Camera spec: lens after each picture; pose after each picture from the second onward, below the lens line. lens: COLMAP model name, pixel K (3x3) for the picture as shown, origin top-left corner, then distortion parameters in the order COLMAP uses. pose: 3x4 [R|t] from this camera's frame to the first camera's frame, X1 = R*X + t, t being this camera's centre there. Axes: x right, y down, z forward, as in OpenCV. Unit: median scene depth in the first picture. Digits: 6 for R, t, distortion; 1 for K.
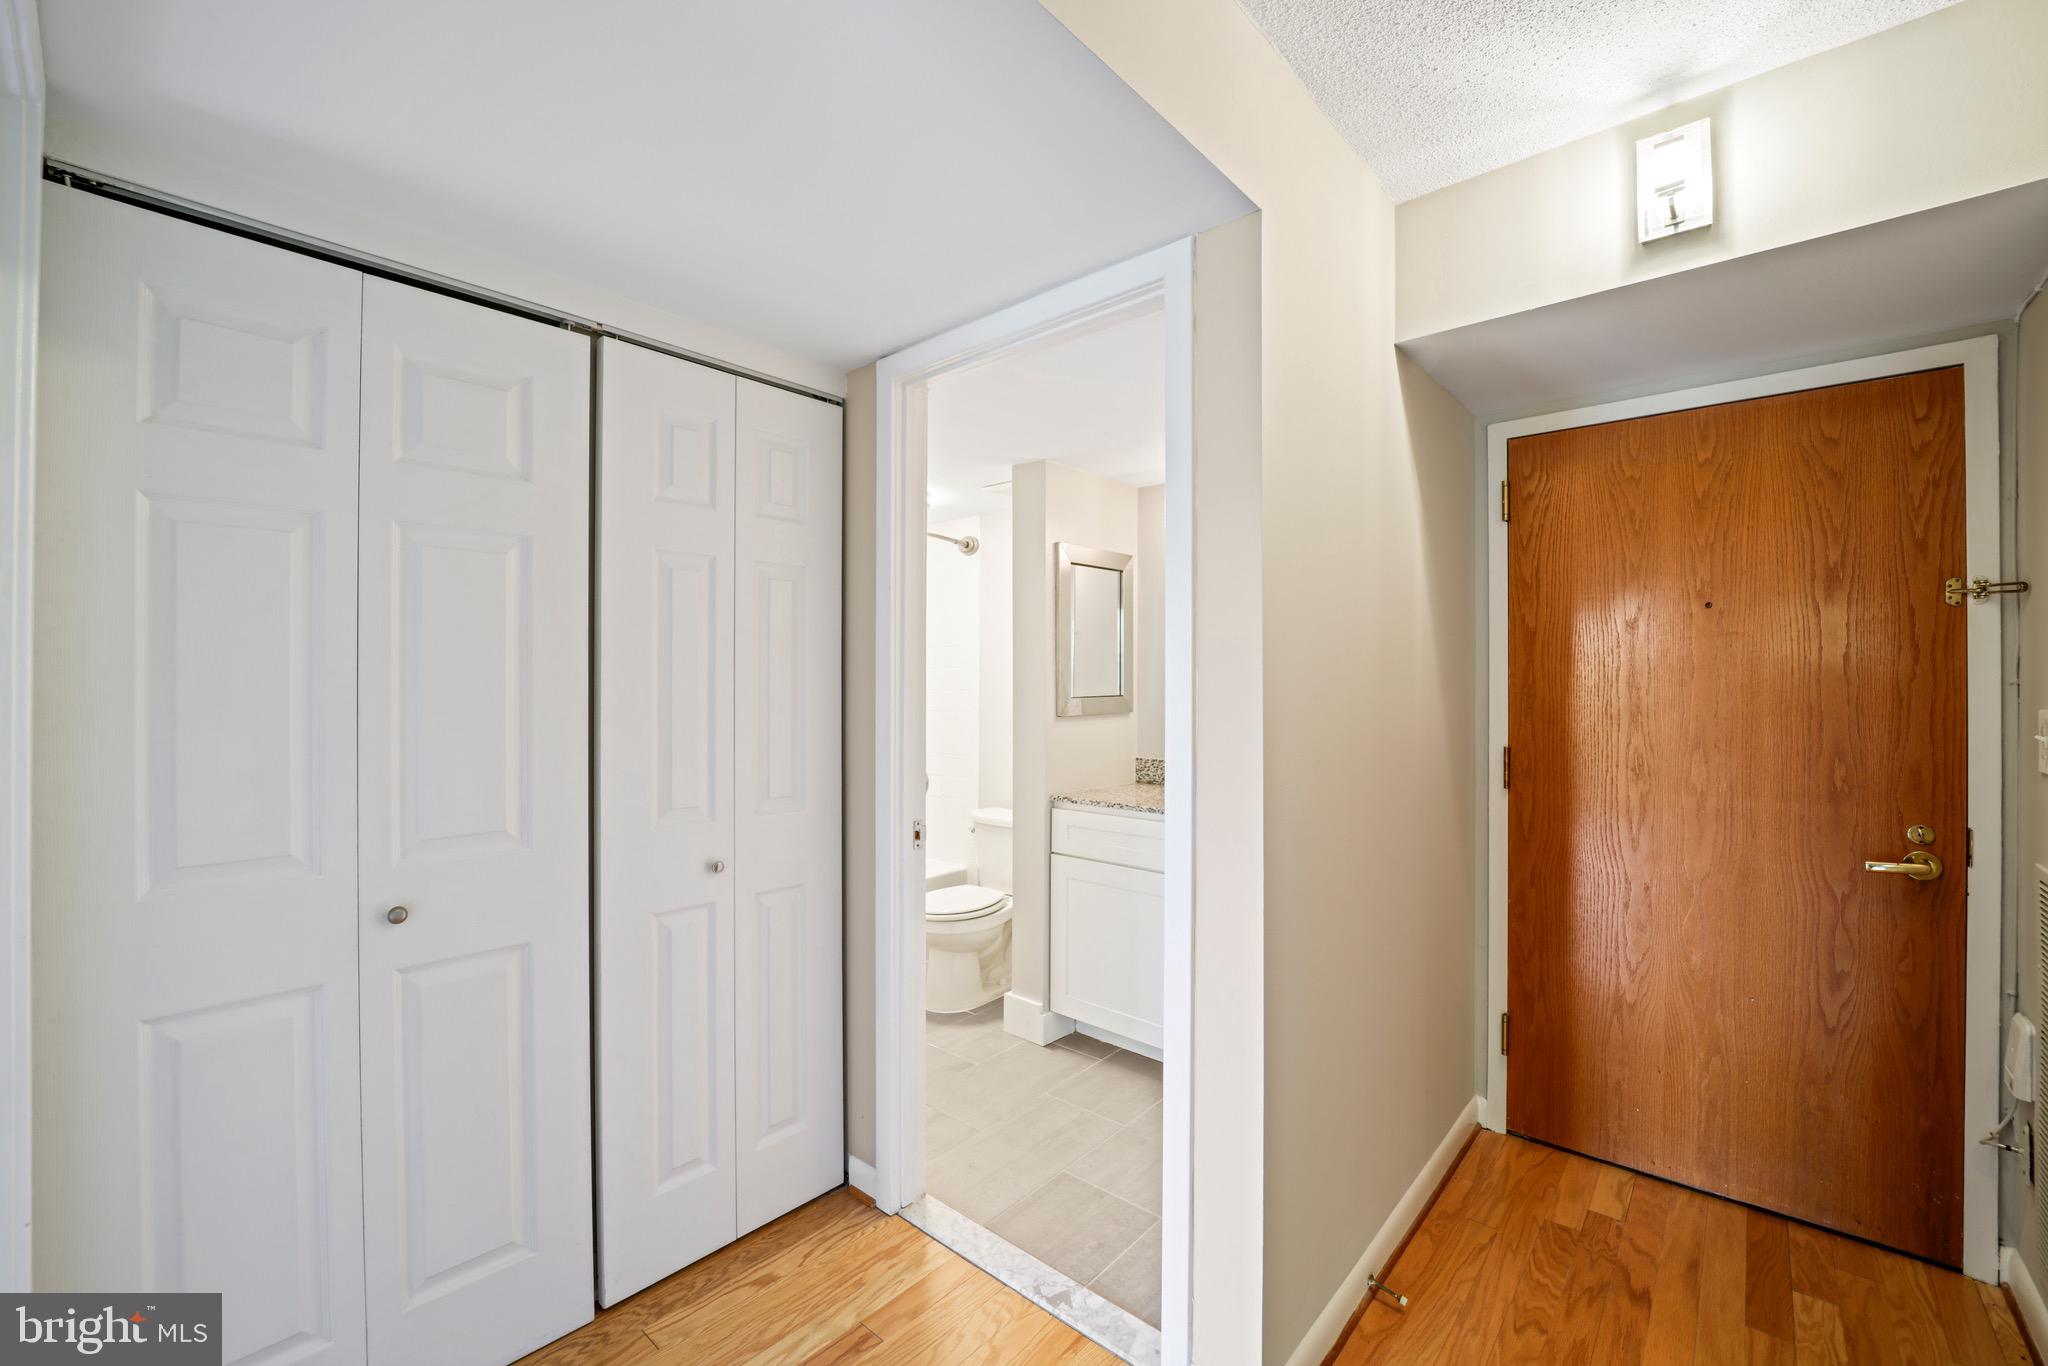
lens RADIAL K [[832.4, 0, 1025.8], [0, 832.4, 701.1], [0, 0, 1]] dist [-0.022943, 0.000065]
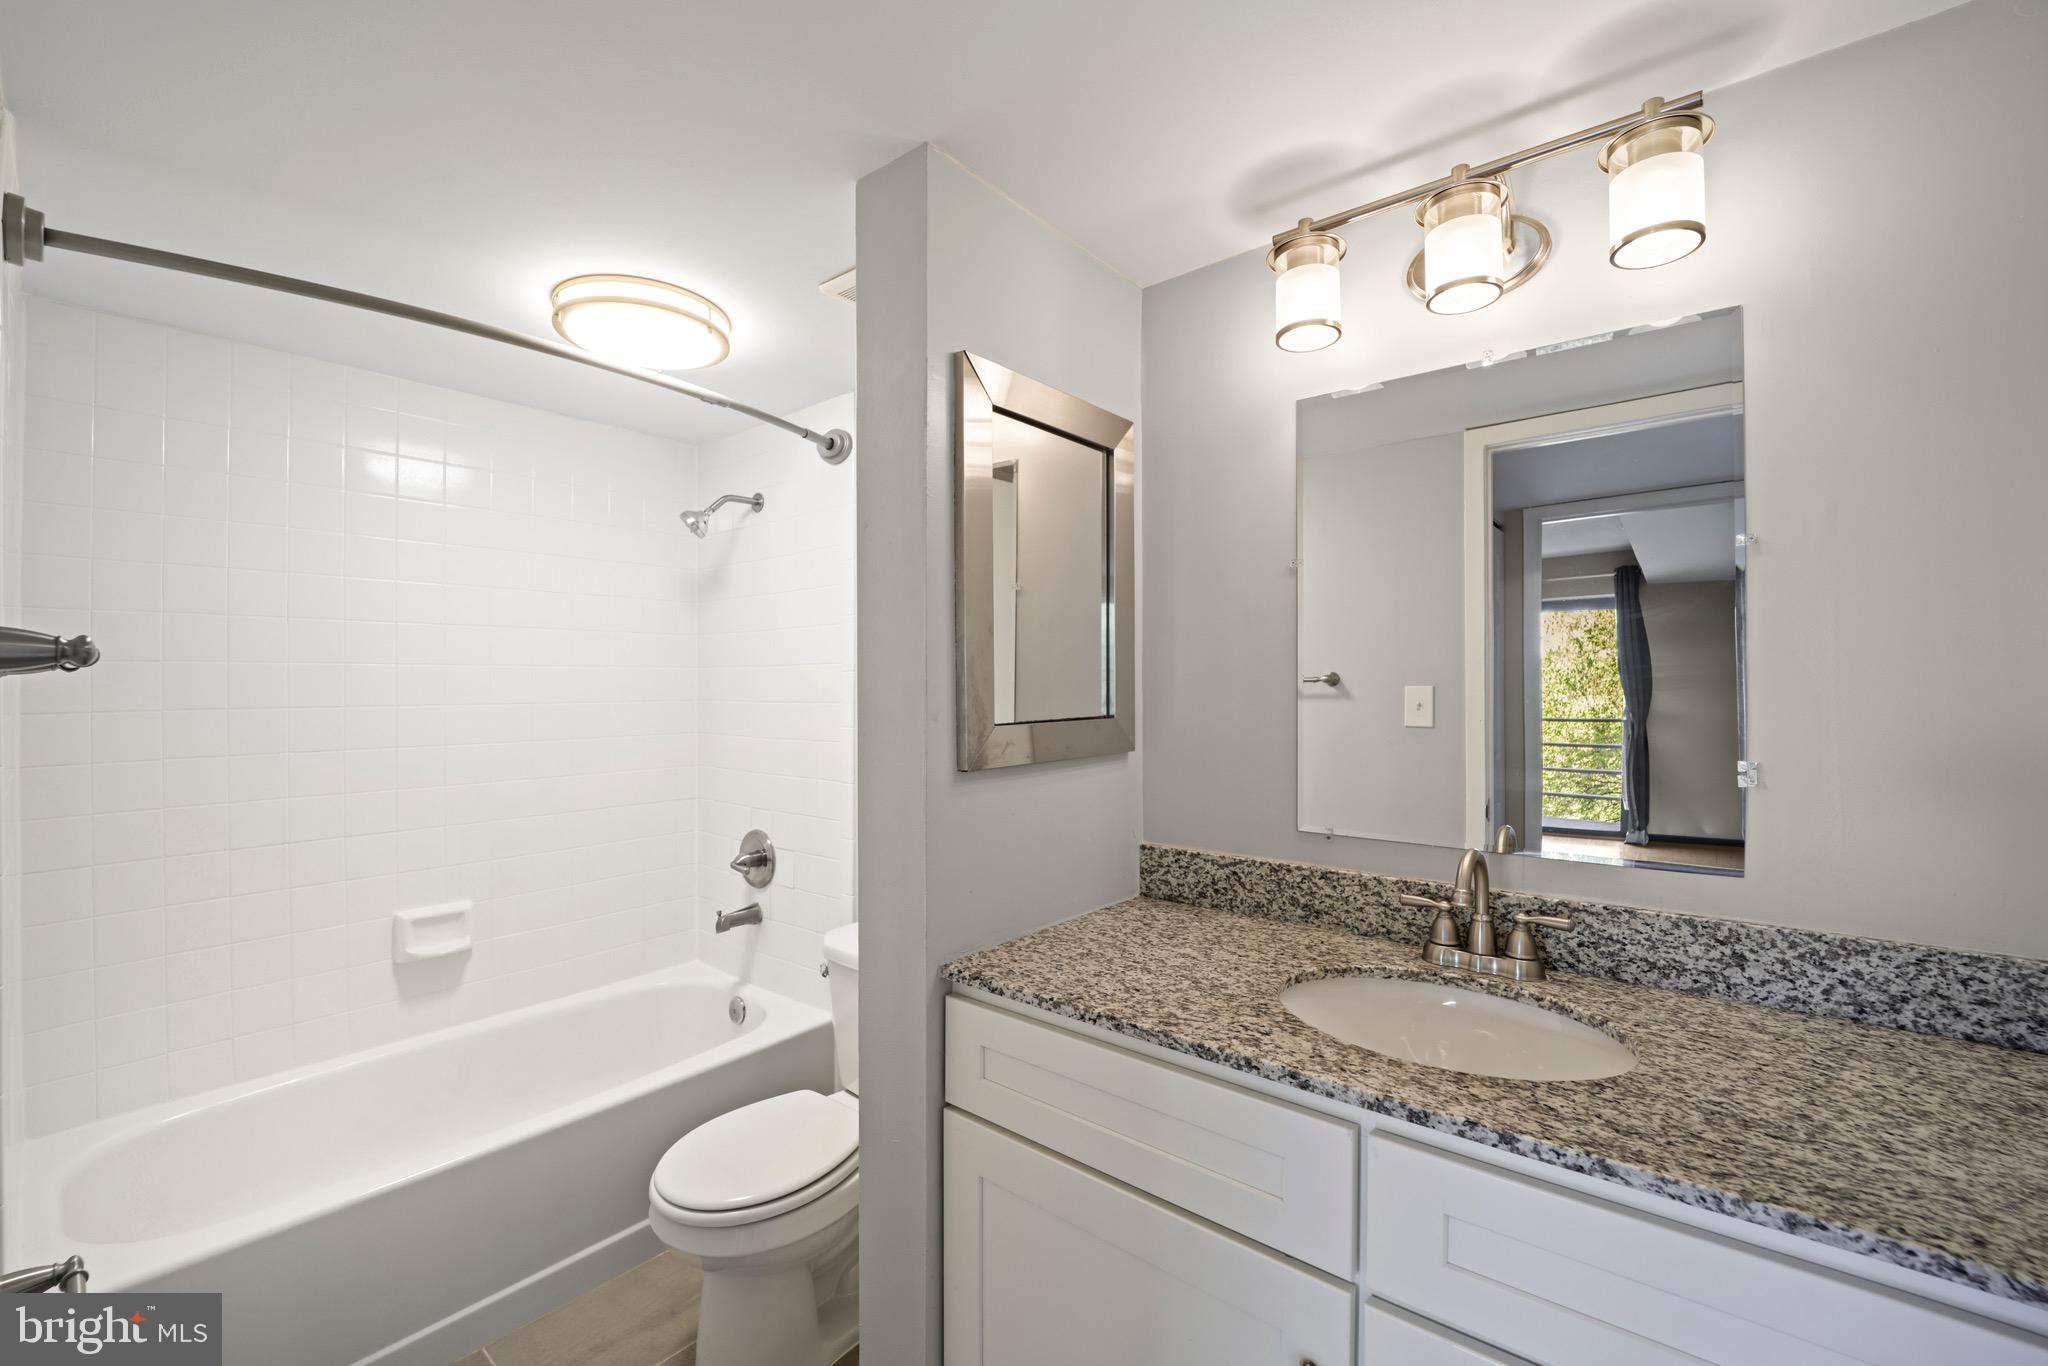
lens RADIAL K [[832.4, 0, 1025.8], [0, 832.4, 701.1], [0, 0, 1]] dist [-0.022943, 0.000065]
pose [[0.999645, -0.001993, 0.026559, 0.058724], [0.002290, 0.999935, -0.011135, -0.011563], [-0.026535, 0.011192, 0.999585, 0.574370]]
